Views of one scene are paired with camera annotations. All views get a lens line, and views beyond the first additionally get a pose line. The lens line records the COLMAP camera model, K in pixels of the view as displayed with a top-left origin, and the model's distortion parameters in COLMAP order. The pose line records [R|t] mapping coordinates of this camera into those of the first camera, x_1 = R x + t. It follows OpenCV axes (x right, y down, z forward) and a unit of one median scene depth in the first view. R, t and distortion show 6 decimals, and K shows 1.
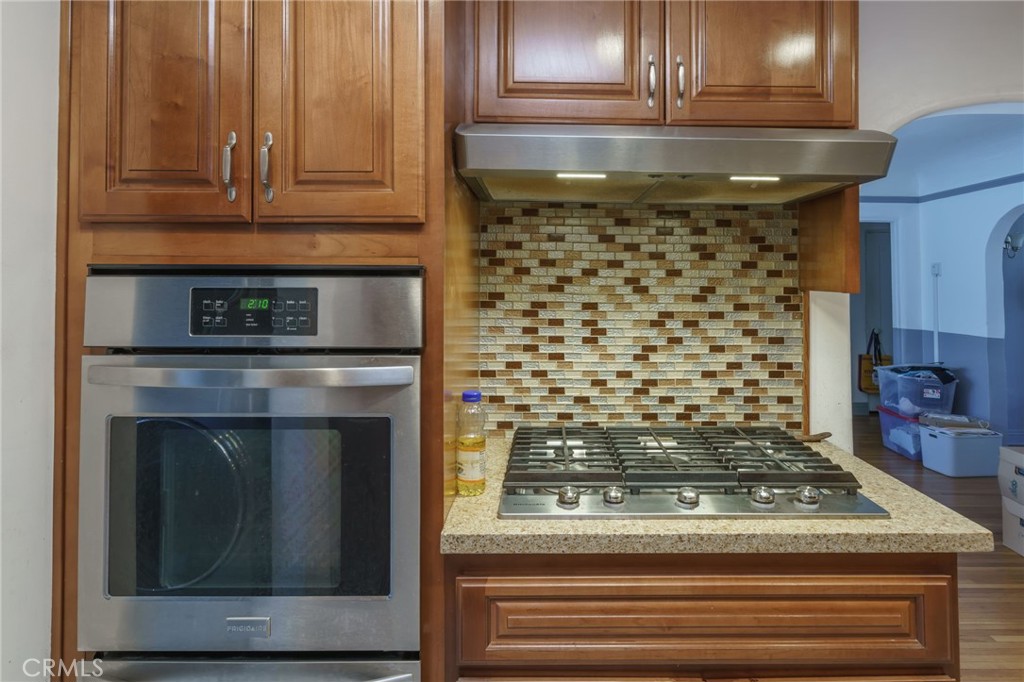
lens RADIAL K [[472.8, 0, 511.8], [0, 472.8, 337.2], [0, 0, 1]] dist [-0.000995, 0.001090]
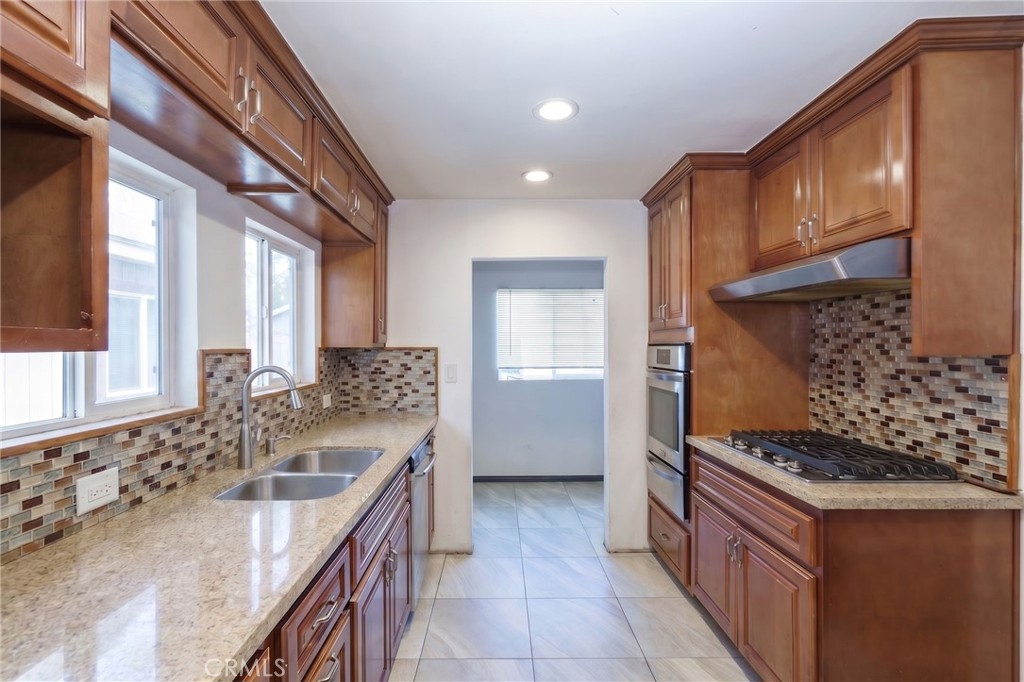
lens RADIAL K [[472.8, 0, 511.5], [0, 472.8, 345.0], [0, 0, 1]] dist [-0.000995, 0.001090]
pose [[0.023494, -0.004114, -0.999716, 1.670132], [0.019219, 0.999809, -0.003663, -0.139616], [0.999539, -0.019128, 0.023569, -0.154784]]
